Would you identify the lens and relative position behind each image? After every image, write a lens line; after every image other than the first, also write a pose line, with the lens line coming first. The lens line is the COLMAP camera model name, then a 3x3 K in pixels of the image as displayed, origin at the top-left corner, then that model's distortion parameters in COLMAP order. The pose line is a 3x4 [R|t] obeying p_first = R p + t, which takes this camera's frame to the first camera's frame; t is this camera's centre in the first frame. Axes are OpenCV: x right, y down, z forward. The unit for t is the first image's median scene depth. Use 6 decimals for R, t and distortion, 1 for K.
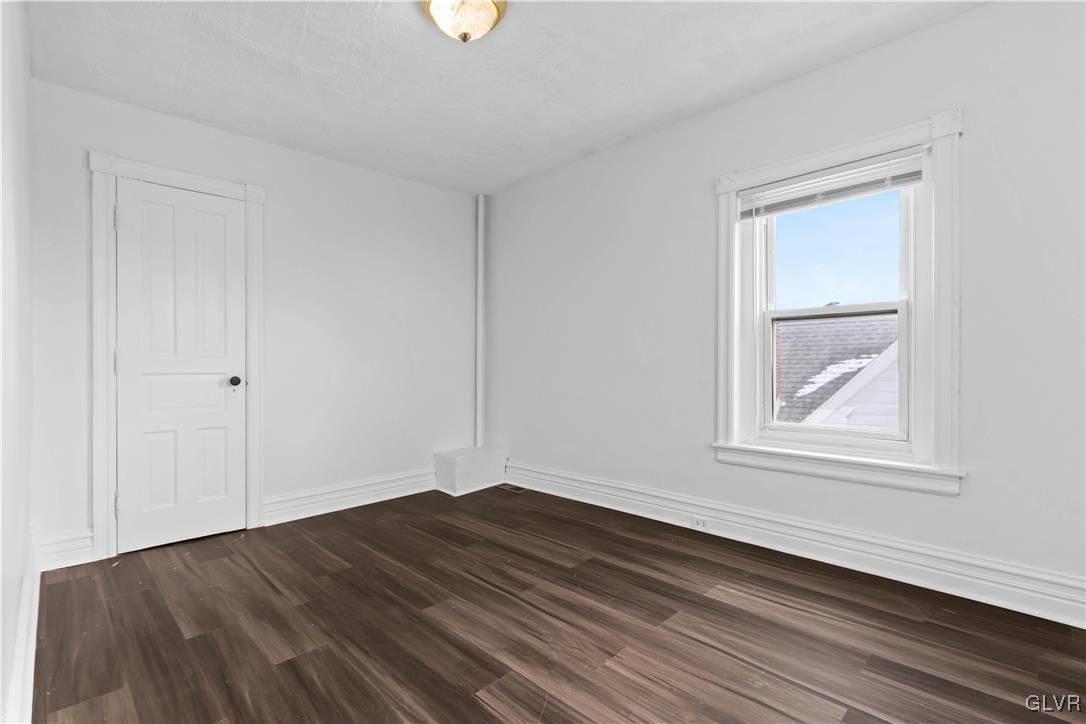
lens RADIAL K [[509.5, 0, 543.2], [0, 509.5, 361.8], [0, 0, 1]] dist [0.003392, 0.001117]
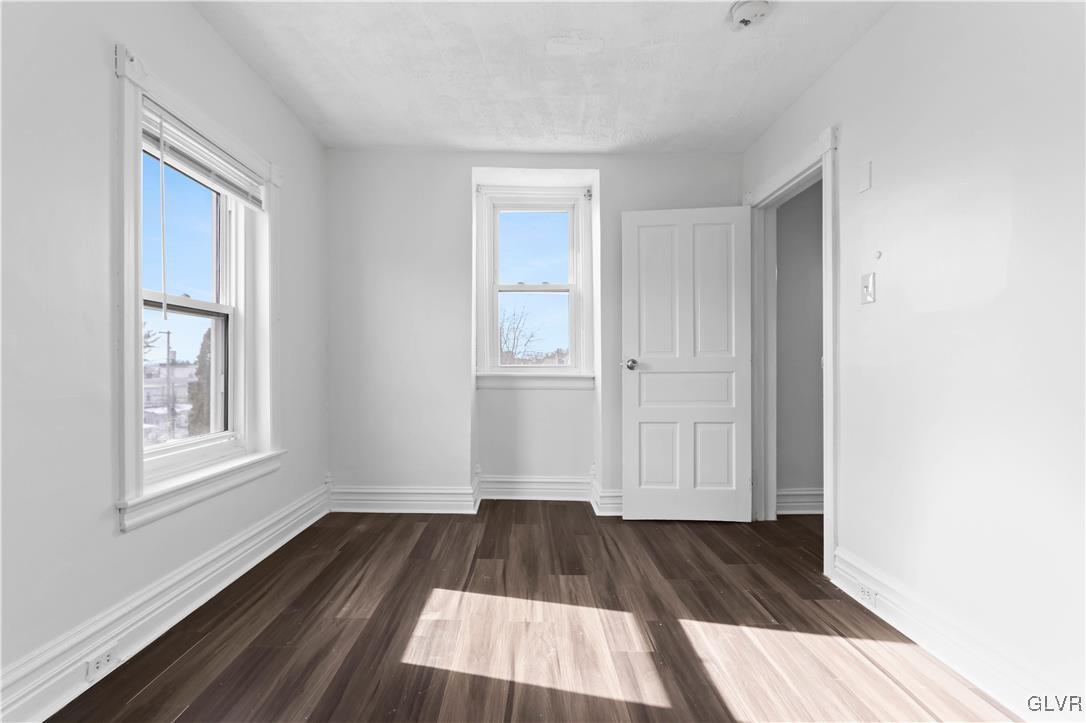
lens RADIAL K [[509.5, 0, 524.8], [0, 509.5, 371.4], [0, 0, 1]] dist [0.003392, 0.001117]
pose [[-0.711501, -0.001550, 0.702683, -0.507952], [-0.000281, 0.999998, 0.001922, 0.012390], [-0.702685, 0.001170, -0.711500, 1.404824]]
